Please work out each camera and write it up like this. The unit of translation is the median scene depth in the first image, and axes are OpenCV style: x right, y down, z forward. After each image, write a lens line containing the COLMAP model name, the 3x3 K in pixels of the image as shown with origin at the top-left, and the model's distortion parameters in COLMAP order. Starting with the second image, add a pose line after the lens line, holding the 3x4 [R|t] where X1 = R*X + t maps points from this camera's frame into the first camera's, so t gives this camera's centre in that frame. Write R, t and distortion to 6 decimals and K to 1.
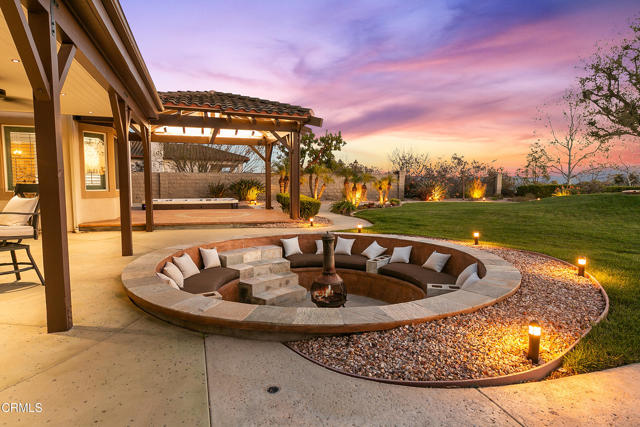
lens RADIAL K [[377.5, 0, 319.1], [0, 377.5, 212.4], [0, 0, 1]] dist [-0.009804, -0.001672]
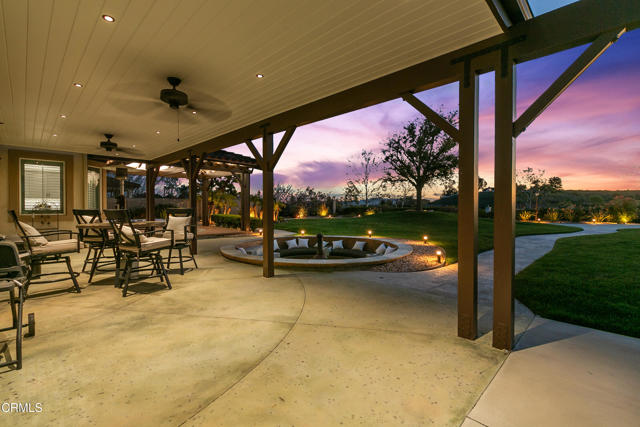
lens RADIAL K [[302.0, 0, 321.0], [0, 302.0, 212.9], [0, 0, 1]] dist [0.002167, 0.000181]
pose [[0.881888, -0.013481, 0.471265, -0.288518], [0.038615, 0.998298, -0.043704, 0.007610], [-0.469874, 0.056740, 0.880908, -0.156844]]
